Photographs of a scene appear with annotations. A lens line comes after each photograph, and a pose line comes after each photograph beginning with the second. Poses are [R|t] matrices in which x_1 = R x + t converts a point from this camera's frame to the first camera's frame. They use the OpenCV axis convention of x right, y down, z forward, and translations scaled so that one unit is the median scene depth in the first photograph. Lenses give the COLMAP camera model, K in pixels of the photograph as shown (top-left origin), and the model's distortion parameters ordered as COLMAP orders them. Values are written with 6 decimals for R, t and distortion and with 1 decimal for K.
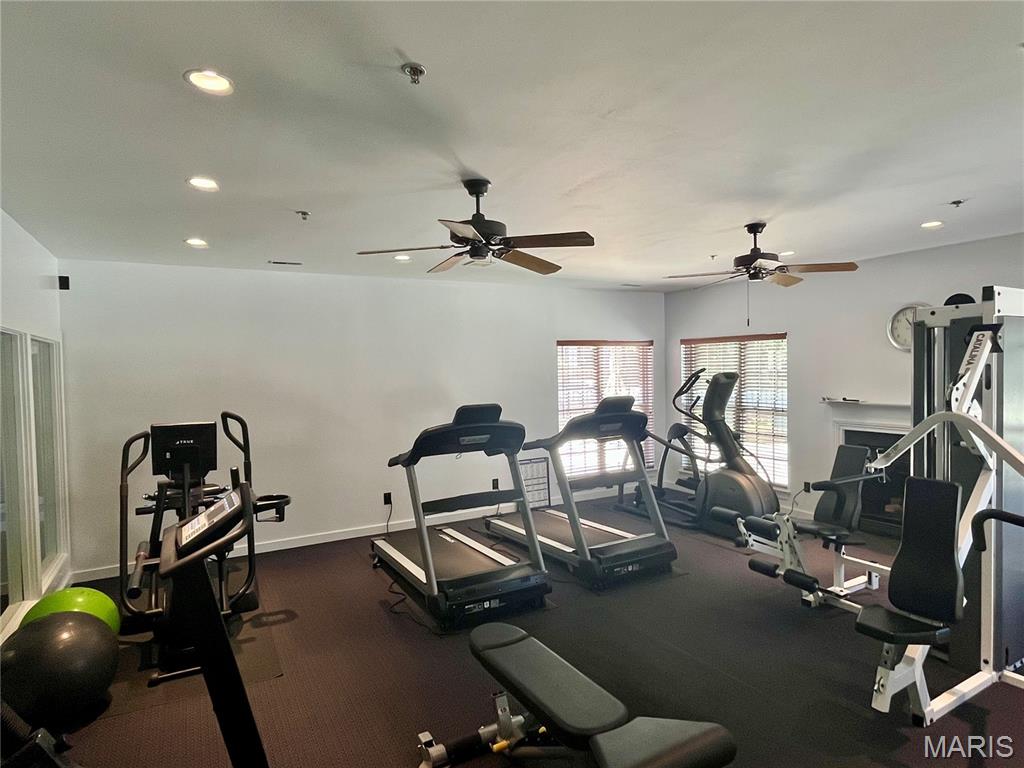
lens RADIAL K [[582.1, 0, 510.0], [0, 582.1, 384.5], [0, 0, 1]] dist [0.001522, 0.000074]
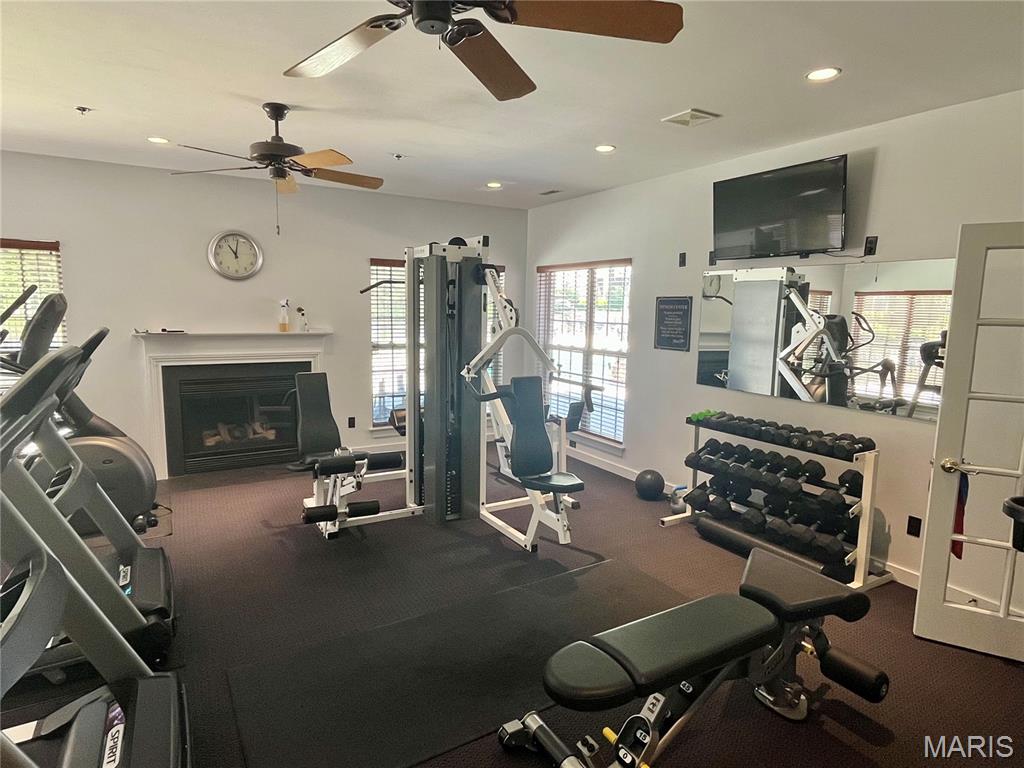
lens RADIAL K [[582.1, 0, 510.0], [0, 582.1, 384.5], [0, 0, 1]] dist [0.001522, 0.000074]
pose [[-0.000236, -0.122215, 0.992504, -0.355898], [0.011732, 0.992435, 0.122210, 0.006745], [-0.999931, 0.011673, 0.001200, 0.592699]]
